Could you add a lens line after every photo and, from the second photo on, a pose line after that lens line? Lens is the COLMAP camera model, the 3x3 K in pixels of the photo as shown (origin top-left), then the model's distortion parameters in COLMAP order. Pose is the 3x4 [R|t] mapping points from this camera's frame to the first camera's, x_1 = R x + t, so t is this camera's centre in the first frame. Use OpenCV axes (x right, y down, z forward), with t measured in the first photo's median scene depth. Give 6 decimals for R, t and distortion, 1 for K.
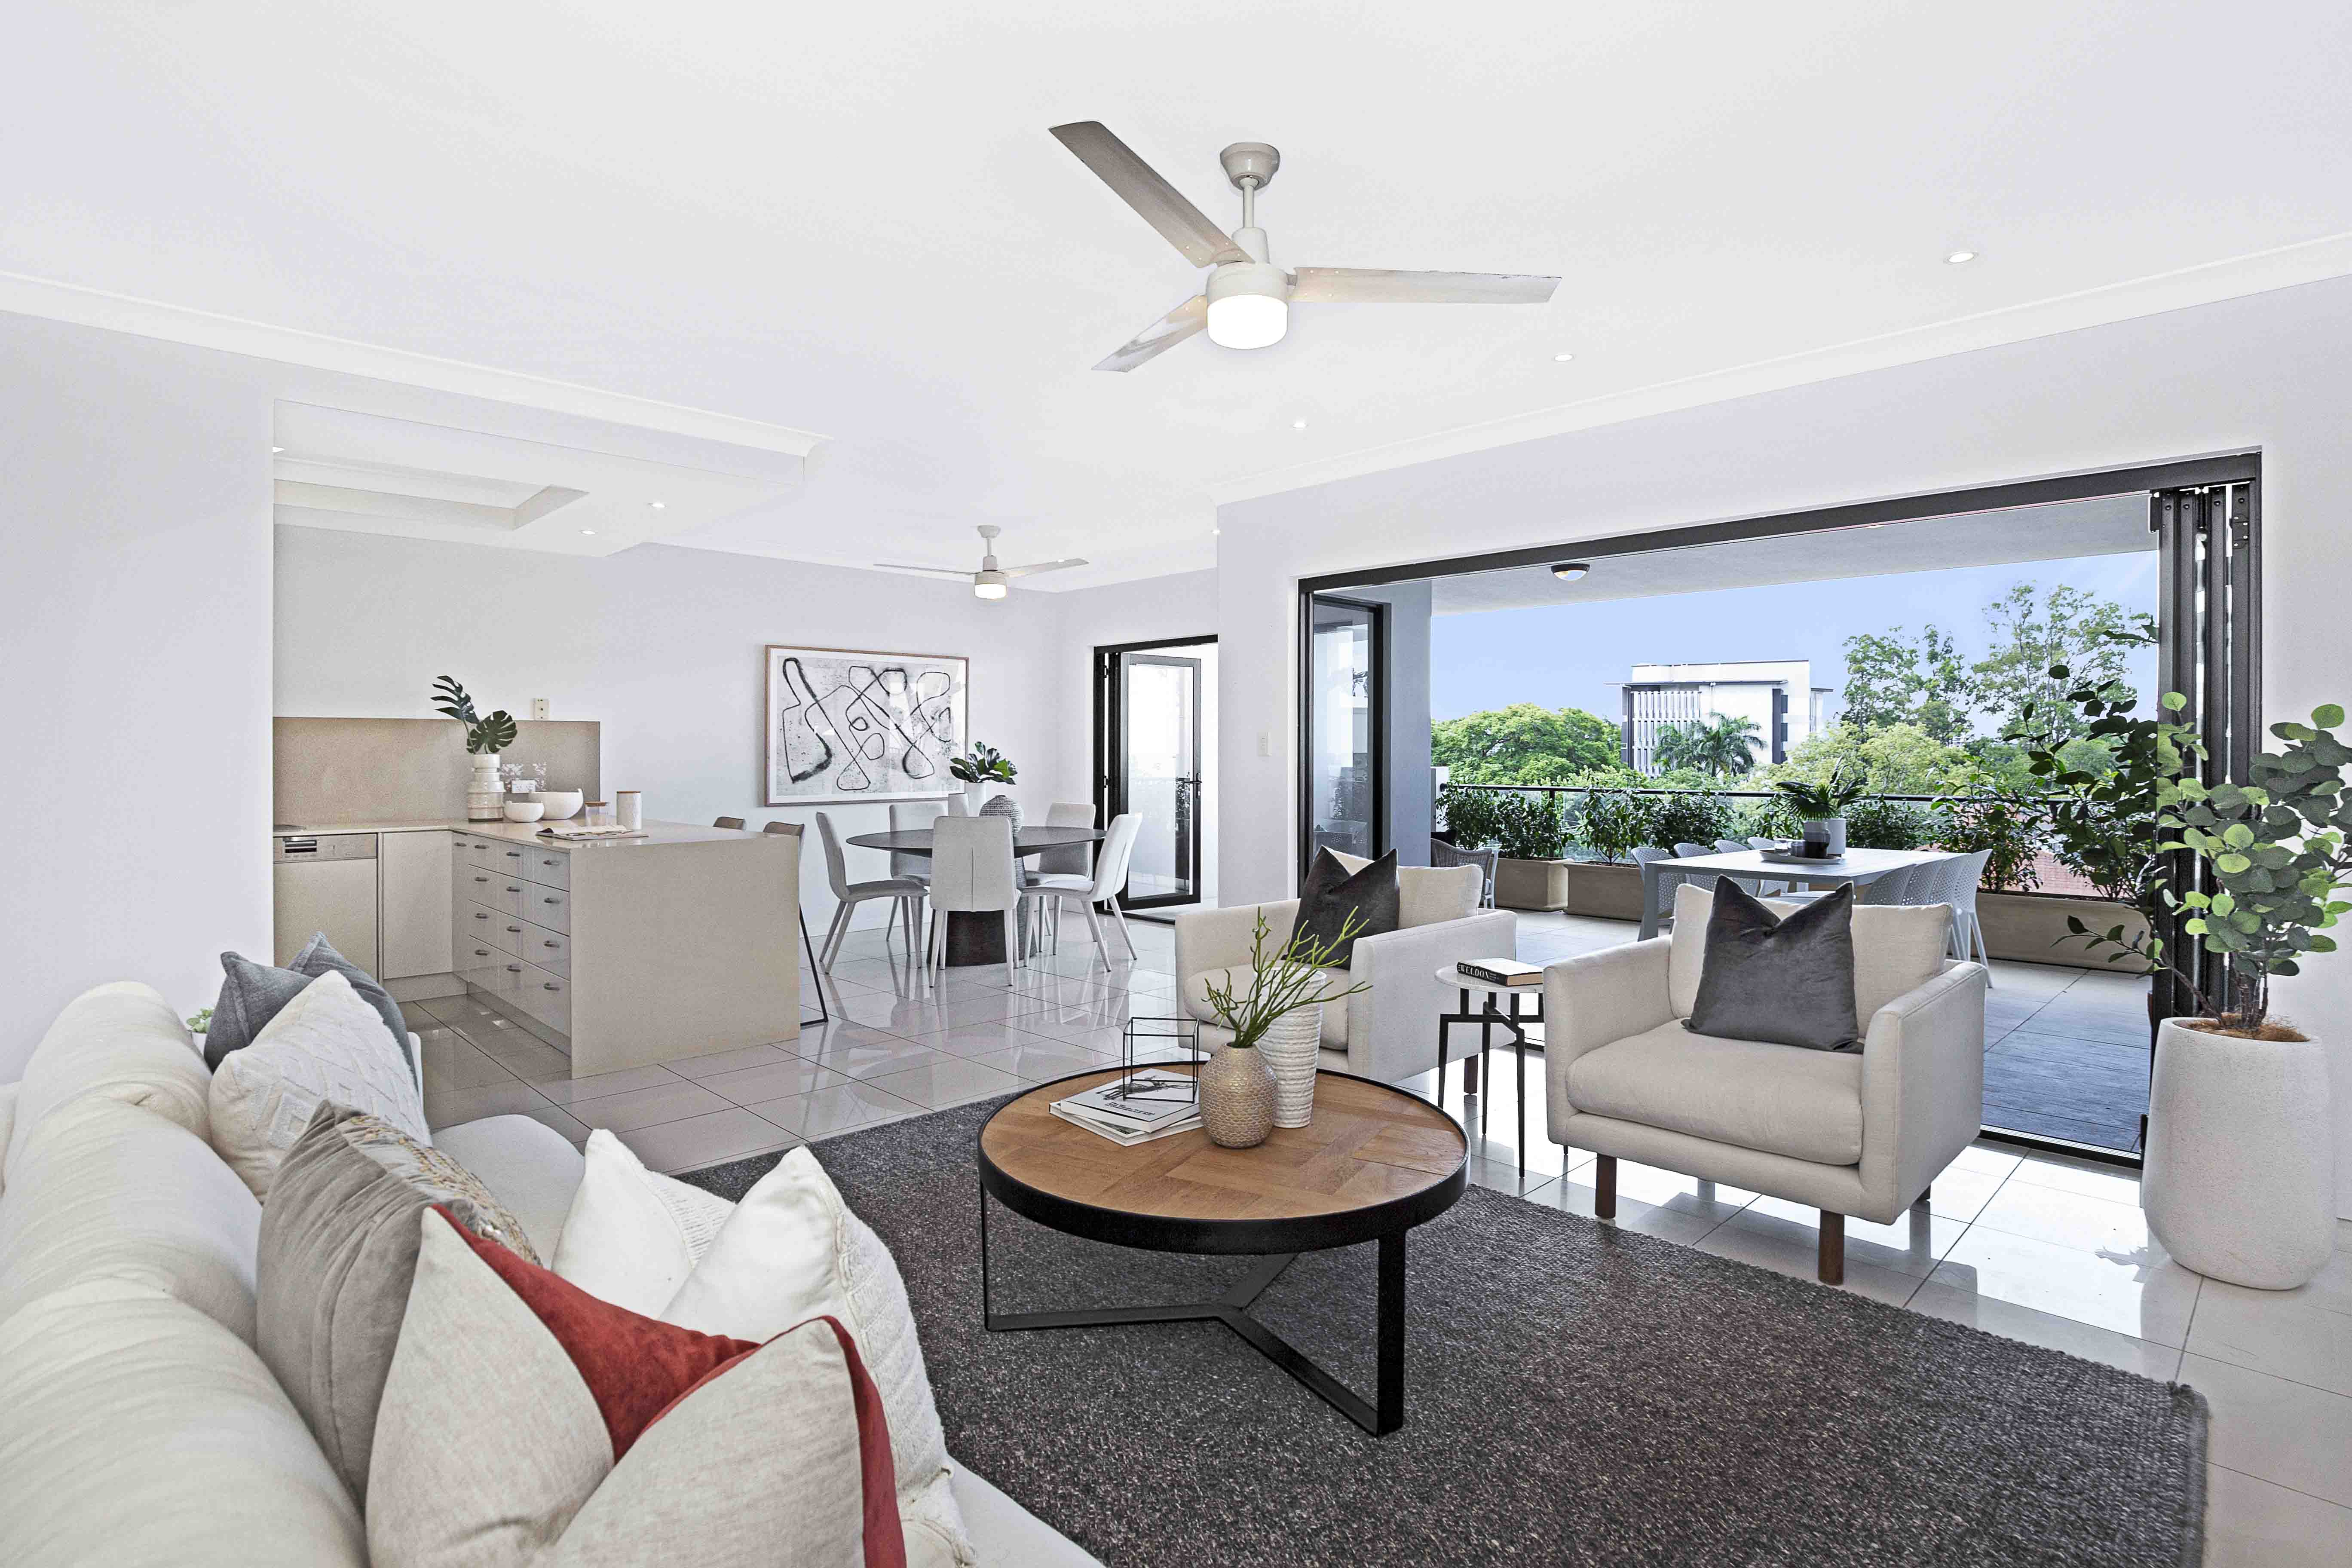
lens RADIAL K [[1127.9, 0, 1294.2], [0, 1127.9, 731.3], [0, 0, 1]] dist [-0.032286, 0.001535]
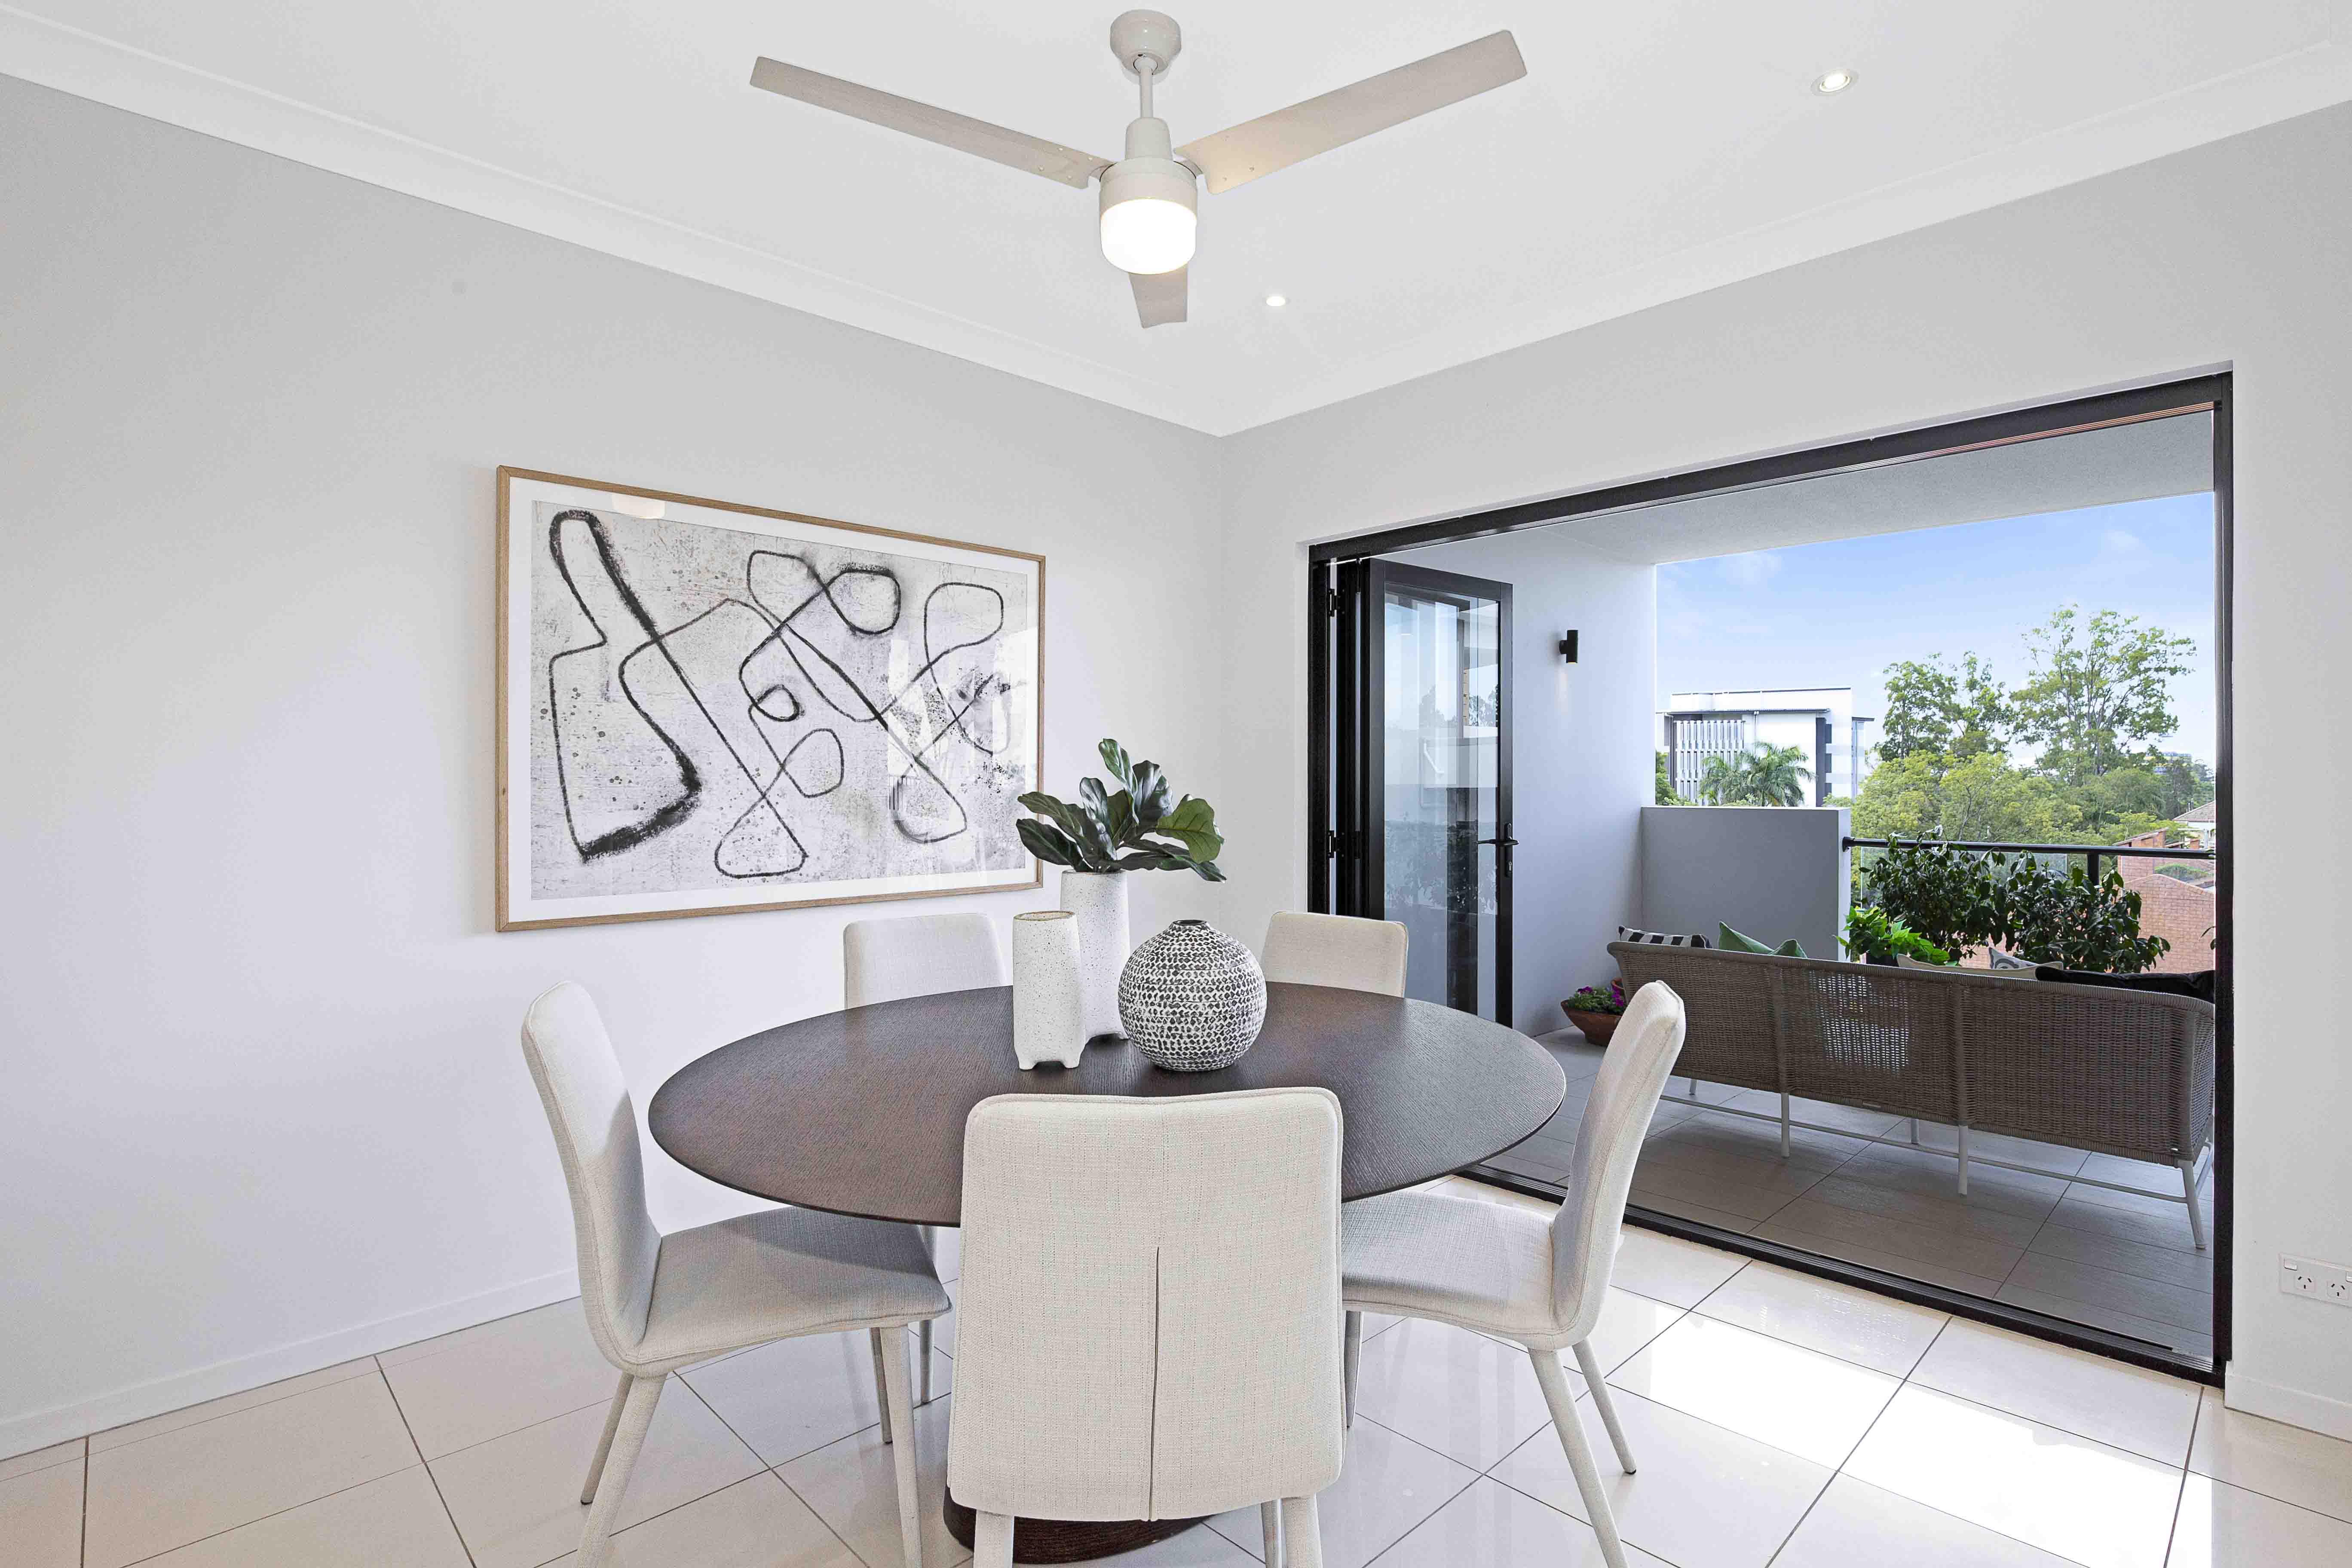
lens RADIAL K [[1127.9, 0, 1174.5], [0, 1127.9, 764.9], [0, 0, 1]] dist [-0.032286, 0.001535]
pose [[0.992287, -0.005710, -0.123833, -0.214156], [0.005694, 0.999984, -0.000490, 0.015741], [0.123834, -0.000219, 0.992303, 0.663625]]
